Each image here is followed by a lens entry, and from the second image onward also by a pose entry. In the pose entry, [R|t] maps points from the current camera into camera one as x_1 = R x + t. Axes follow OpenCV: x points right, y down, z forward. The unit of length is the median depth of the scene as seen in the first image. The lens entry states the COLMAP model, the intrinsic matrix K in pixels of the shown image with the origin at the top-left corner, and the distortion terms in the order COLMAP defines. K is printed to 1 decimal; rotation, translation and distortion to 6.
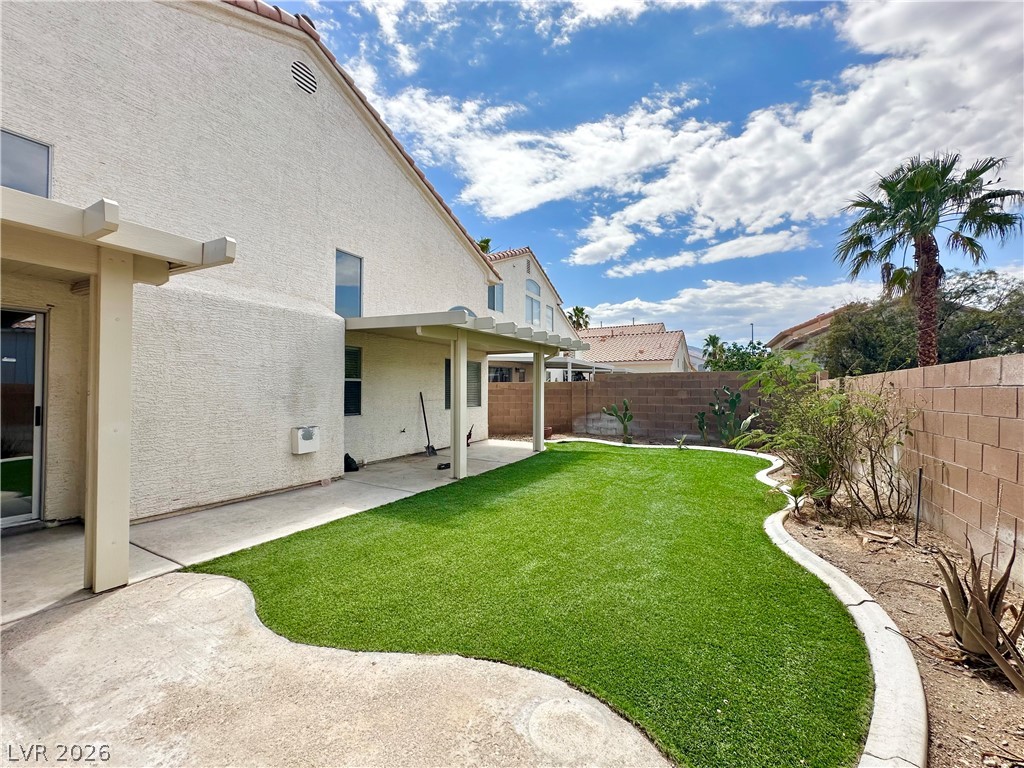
lens RADIAL K [[413.5, 0, 514.1], [0, 413.5, 379.8], [0, 0, 1]] dist [-0.001896, 0.001029]
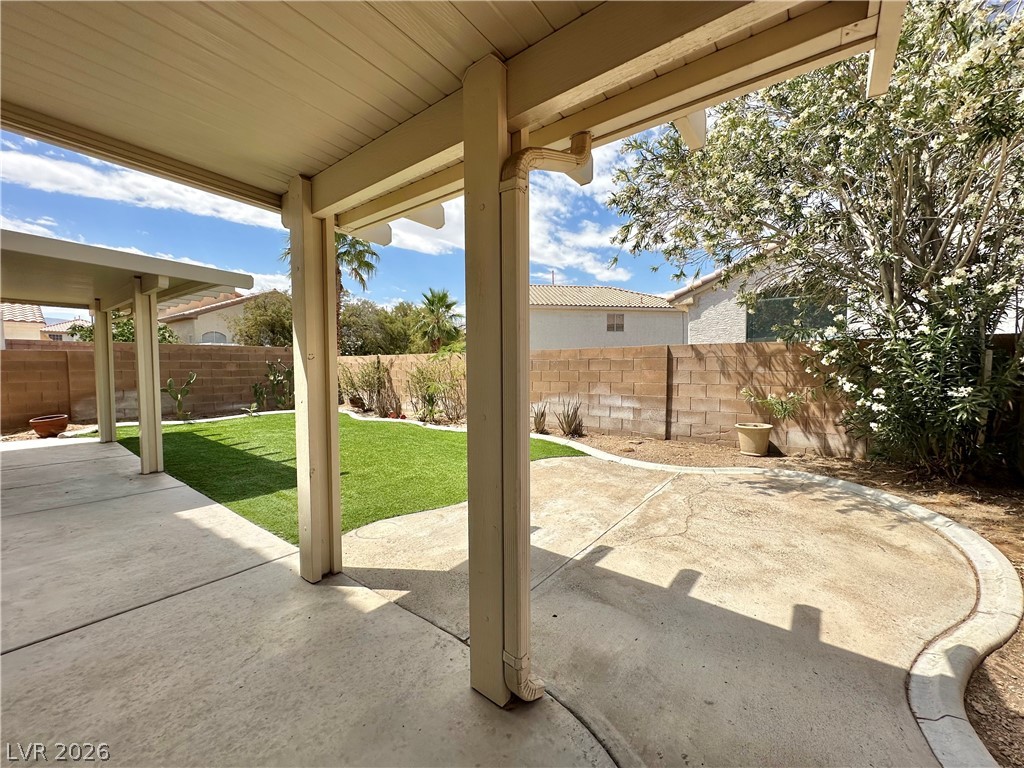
lens RADIAL K [[413.5, 0, 520.5], [0, 413.5, 383.9], [0, 0, 1]] dist [-0.001896, 0.001029]
pose [[0.139047, -0.044336, 0.989293, -0.378951], [-0.022582, 0.998596, 0.047927, 0.008234], [-0.990028, -0.029004, 0.137851, 0.098040]]
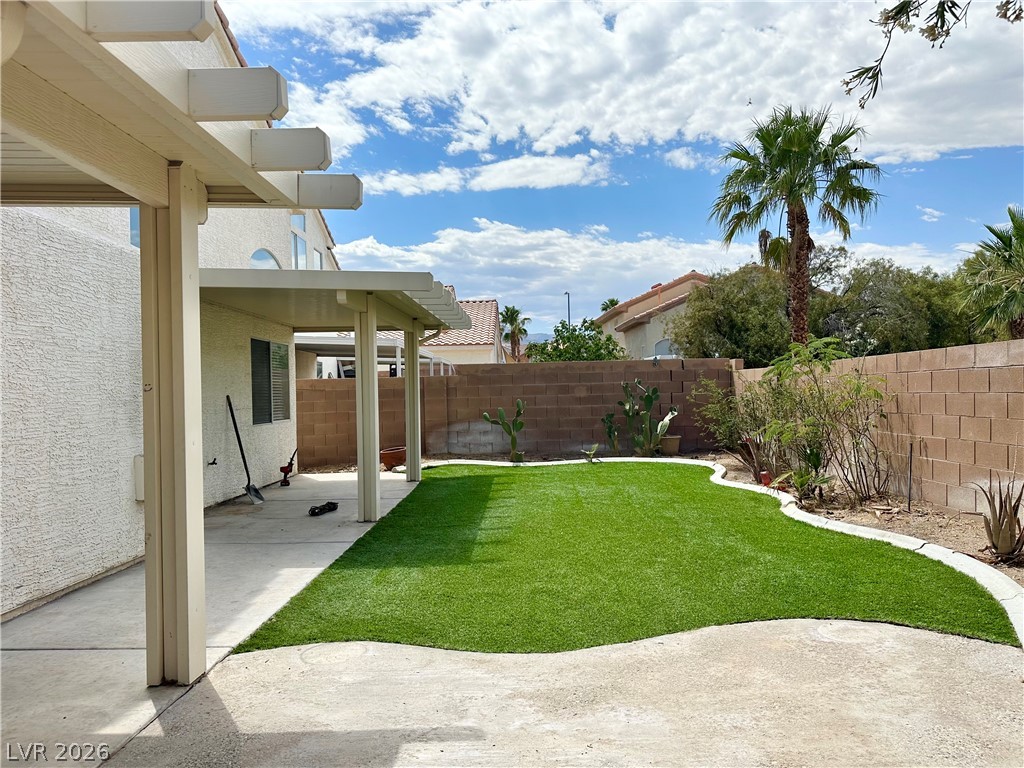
lens RADIAL K [[726.2, 0, 512.7], [0, 726.2, 388.4], [0, 0, 1]] dist [0.028558, -0.028106]
pose [[0.881851, -0.019382, 0.471131, -0.223549], [0.012508, 0.999765, 0.017717, 0.004116], [-0.471363, -0.009730, 0.881886, -0.059673]]
